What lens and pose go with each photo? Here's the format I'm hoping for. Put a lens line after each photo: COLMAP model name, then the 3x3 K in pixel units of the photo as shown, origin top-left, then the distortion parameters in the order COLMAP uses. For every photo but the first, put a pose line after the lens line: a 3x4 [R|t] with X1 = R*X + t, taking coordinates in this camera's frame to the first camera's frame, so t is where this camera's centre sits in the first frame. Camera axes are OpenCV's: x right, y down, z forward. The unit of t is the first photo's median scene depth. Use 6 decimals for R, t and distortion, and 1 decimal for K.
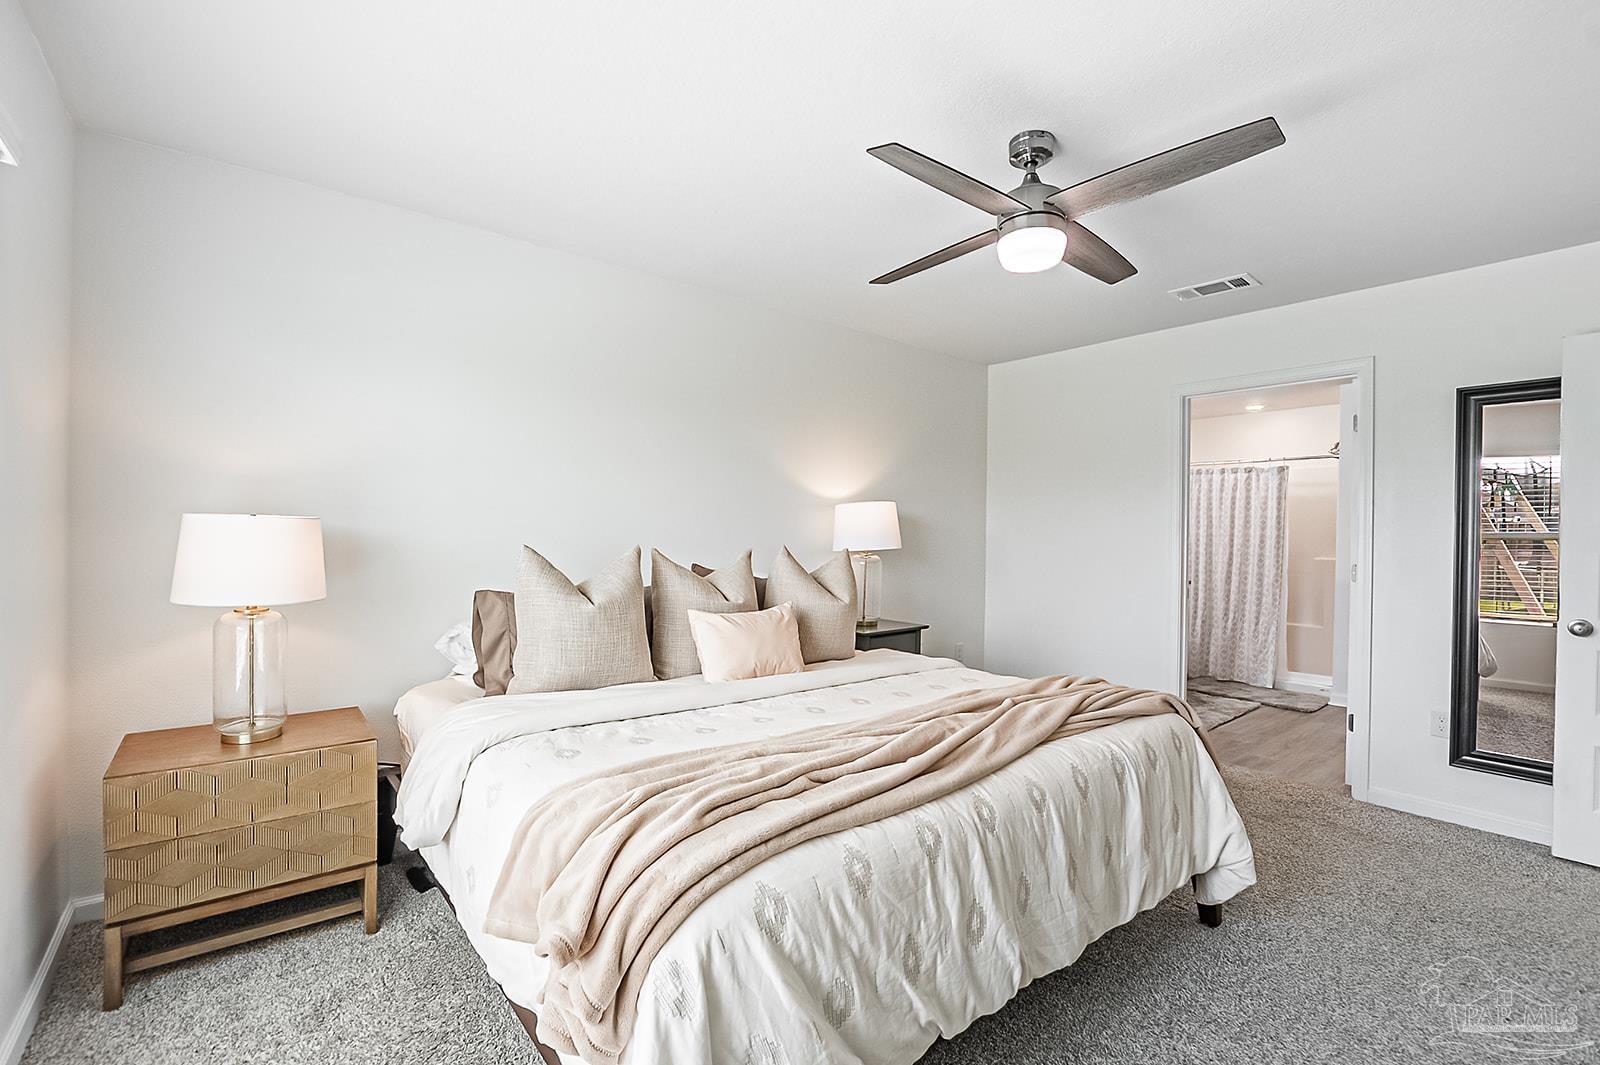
lens RADIAL K [[716.7, 0, 791.6], [0, 716.7, 536.1], [0, 0, 1]] dist [-0.017352, 0.000962]
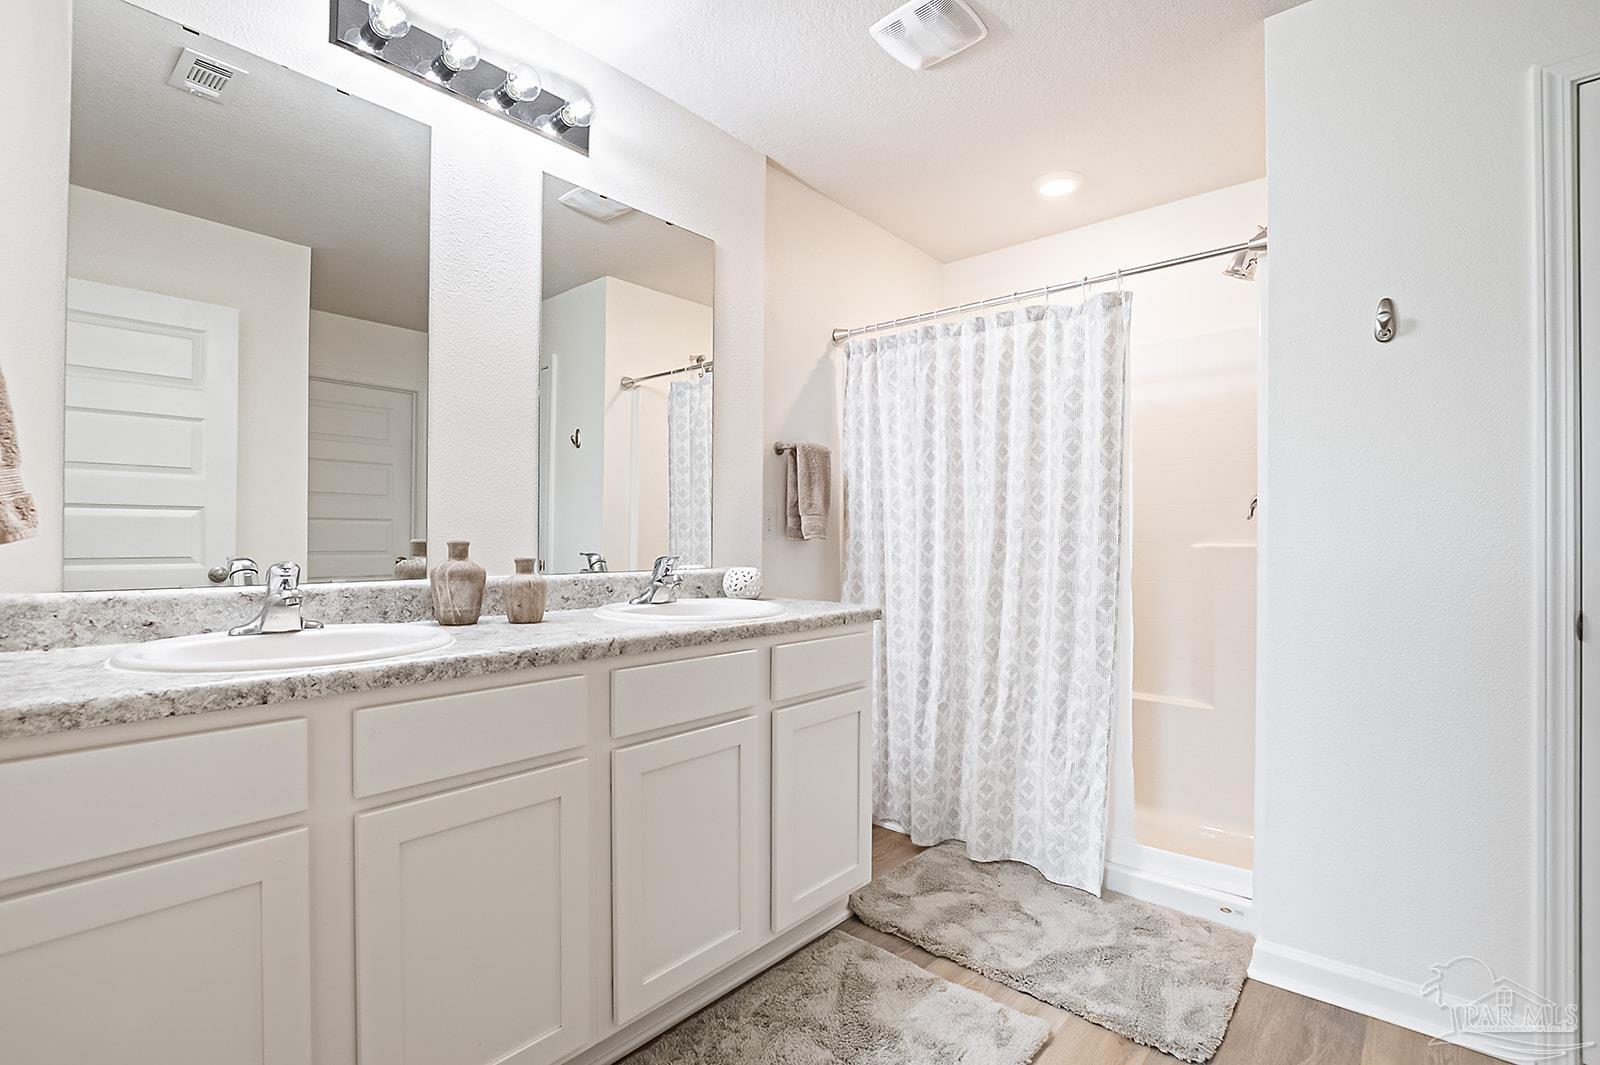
lens RADIAL K [[716.7, 0, 807.6], [0, 716.7, 535.8], [0, 0, 1]] dist [-0.017352, 0.000962]
pose [[0.984047, -0.009611, 0.177647, 0.449122], [0.011255, 0.999903, -0.008250, 0.028175], [-0.177550, 0.010118, 0.984060, 0.641105]]
